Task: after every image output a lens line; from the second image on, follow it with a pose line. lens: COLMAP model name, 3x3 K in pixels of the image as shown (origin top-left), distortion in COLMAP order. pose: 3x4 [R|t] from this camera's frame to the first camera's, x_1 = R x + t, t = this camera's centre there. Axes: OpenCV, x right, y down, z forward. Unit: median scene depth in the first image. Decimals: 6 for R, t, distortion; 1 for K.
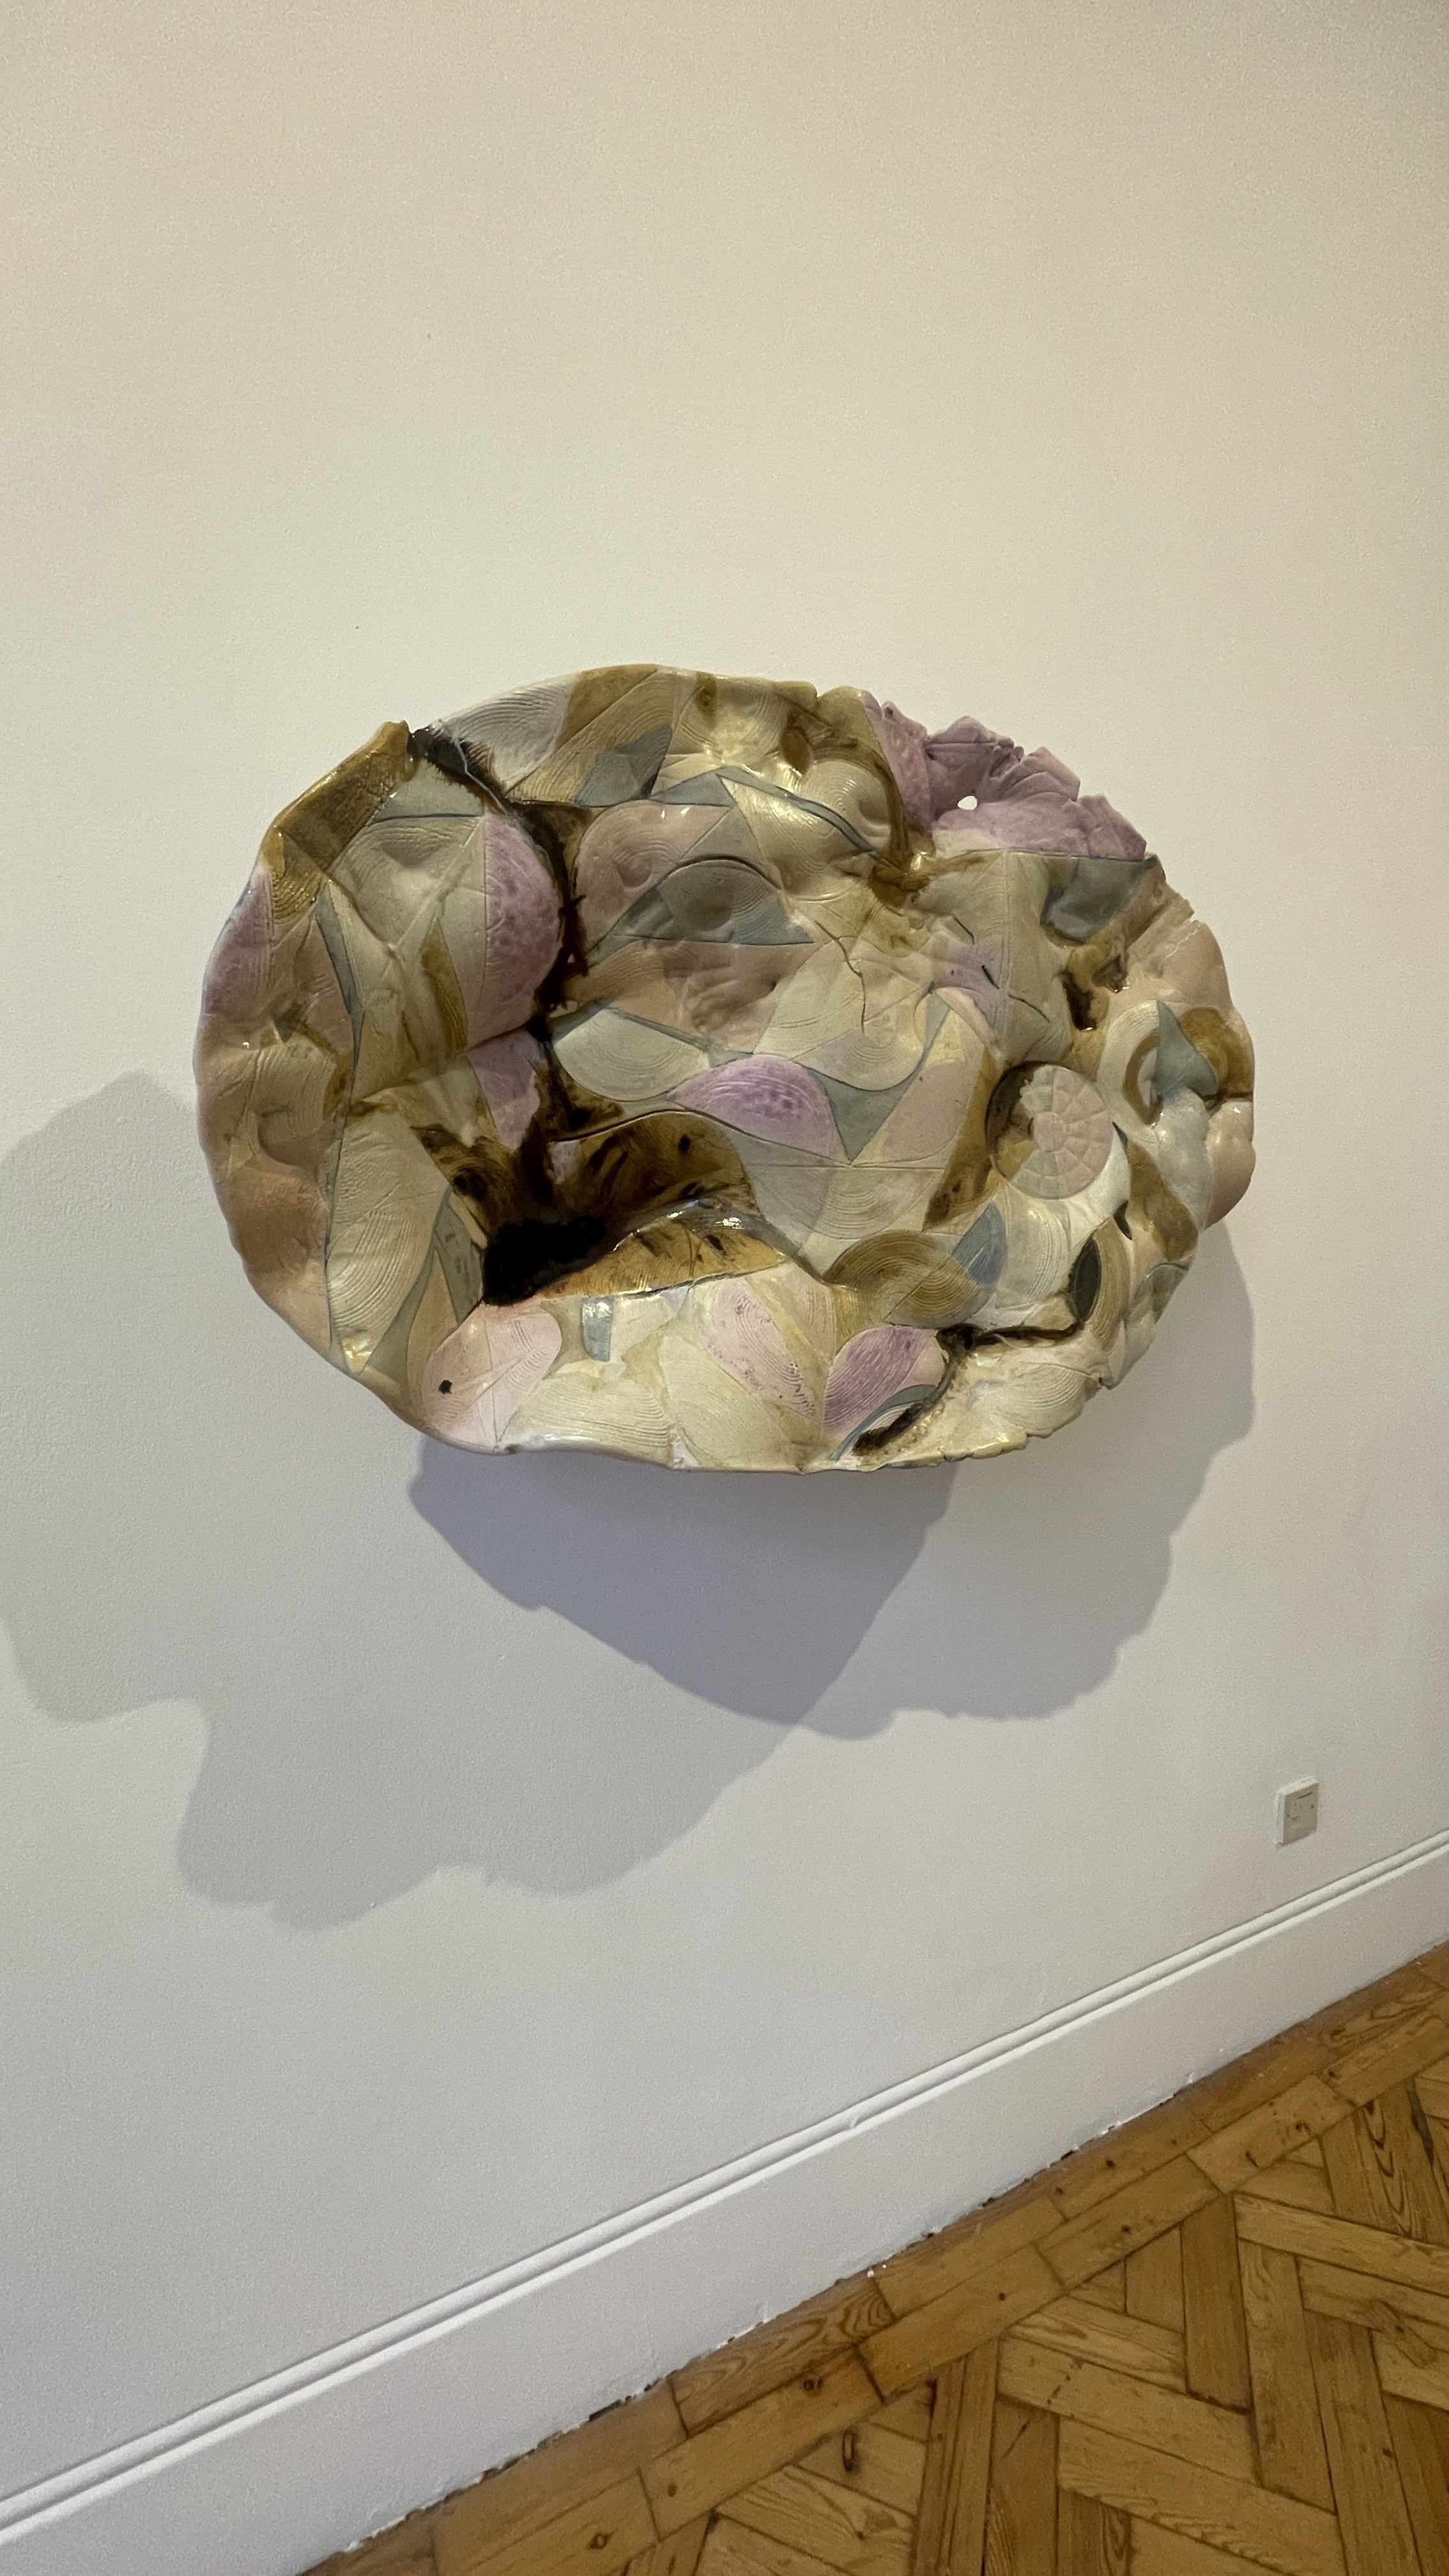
lens RADIAL K [[1034.7, 0, 724.5], [0, 1034.7, 1288.0], [0, 0, 1]] dist [-0.004931, -0.000390]
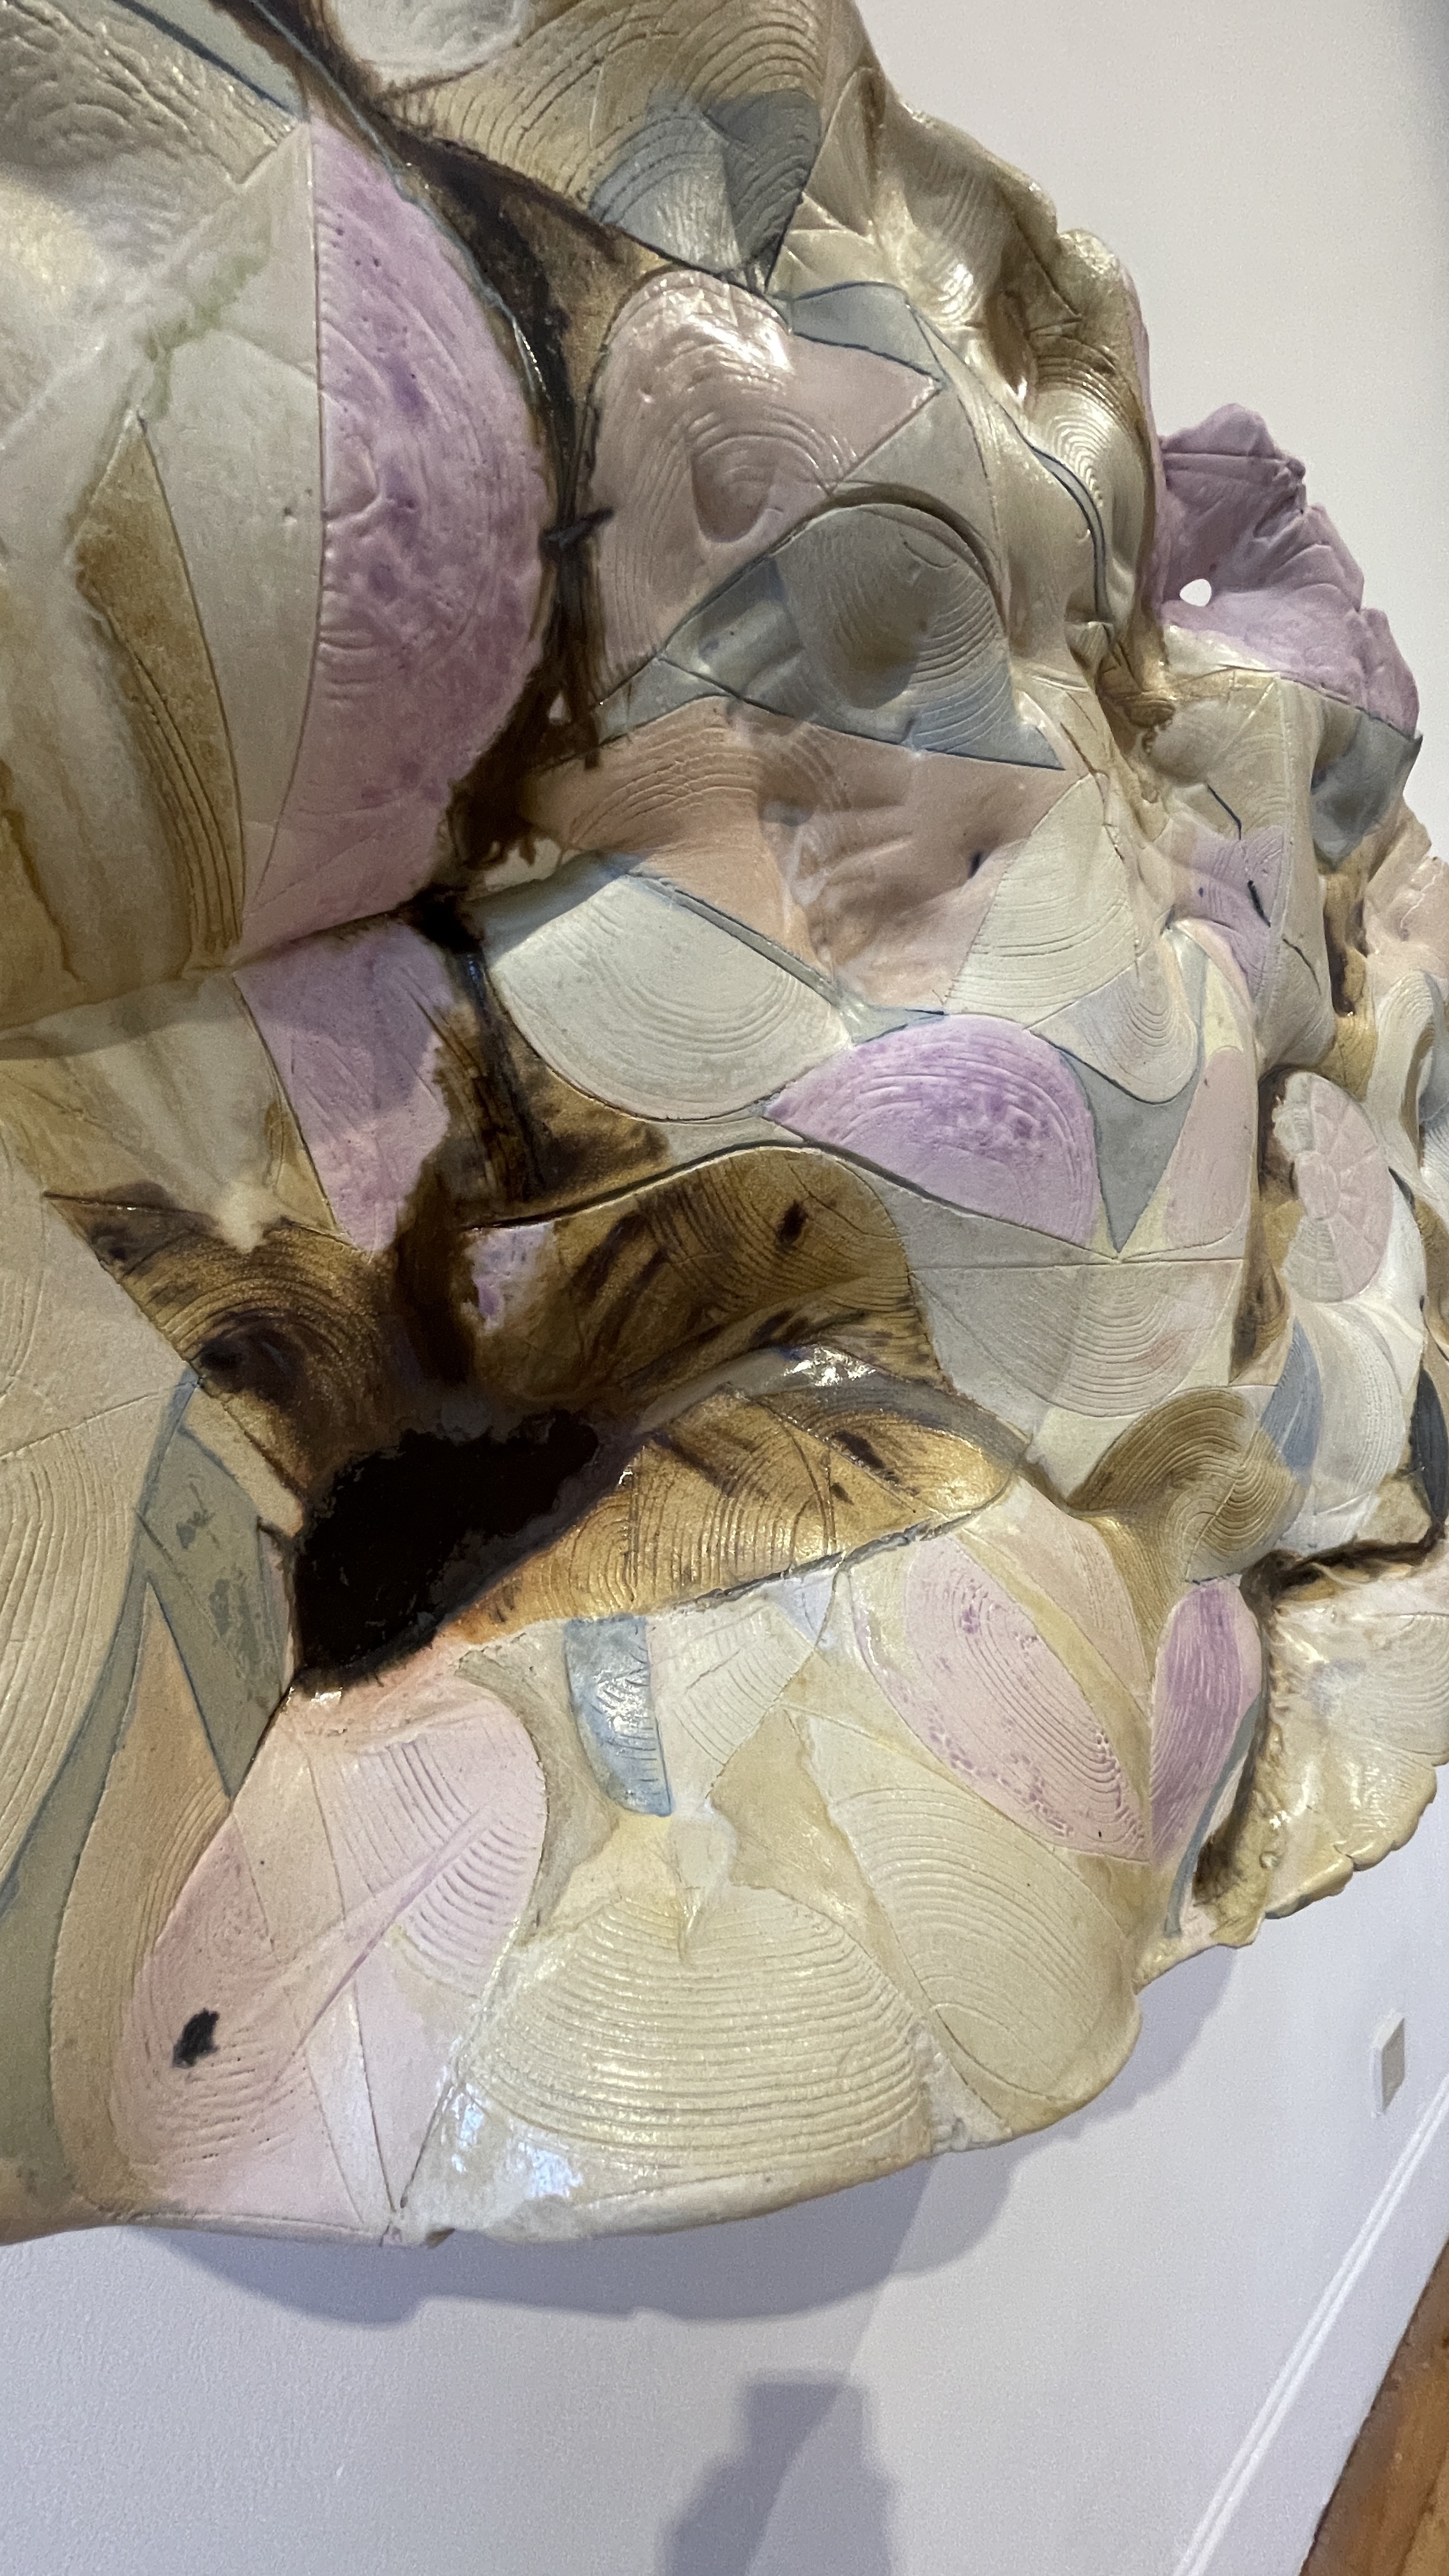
lens RADIAL K [[1034.7, 0, 724.5], [0, 1034.7, 1288.0], [0, 0, 1]] dist [-0.004931, -0.000390]
pose [[0.961015, -0.045005, 0.272810, -0.185880], [0.064451, 0.995947, -0.062738, -0.091484], [-0.268881, 0.077875, 0.960020, 0.622978]]
